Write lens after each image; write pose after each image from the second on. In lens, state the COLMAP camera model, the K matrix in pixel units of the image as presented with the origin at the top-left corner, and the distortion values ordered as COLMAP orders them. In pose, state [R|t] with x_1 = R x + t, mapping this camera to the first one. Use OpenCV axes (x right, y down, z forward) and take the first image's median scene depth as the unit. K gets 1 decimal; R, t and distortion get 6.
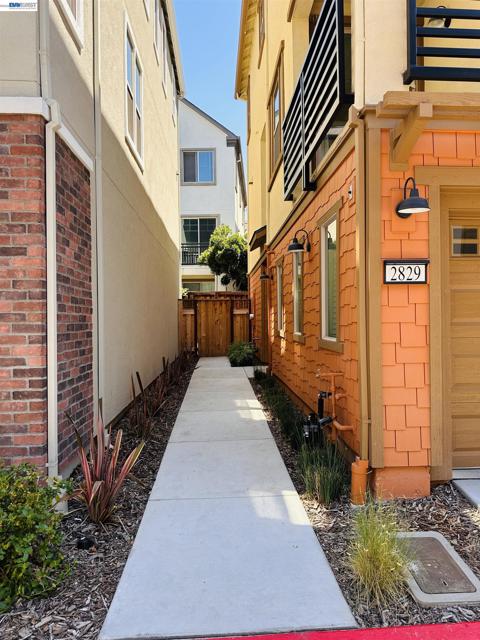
lens RADIAL K [[445.6, 0, 240.0], [0, 445.6, 320.0], [0, 0, 1]] dist [0.095650, -0.164270]
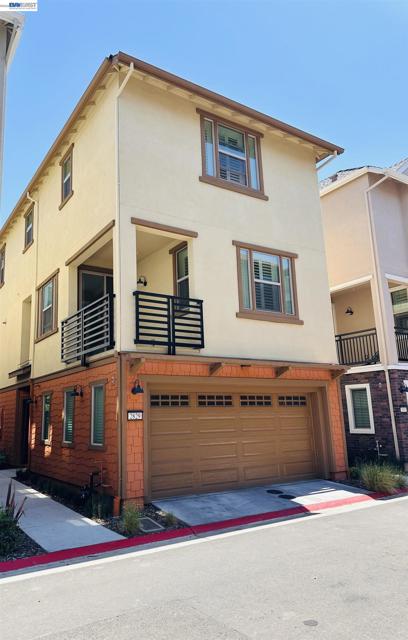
lens RADIAL K [[455.4, 0, 165.2], [0, 455.4, 312.1], [0, 0, 1]] dist [0.145113, -0.379908]
pose [[0.883662, 0.094051, 0.458580, -0.638685], [0.016253, 0.972855, -0.230843, -0.064127], [-0.467843, 0.211440, 0.858147, -1.259497]]
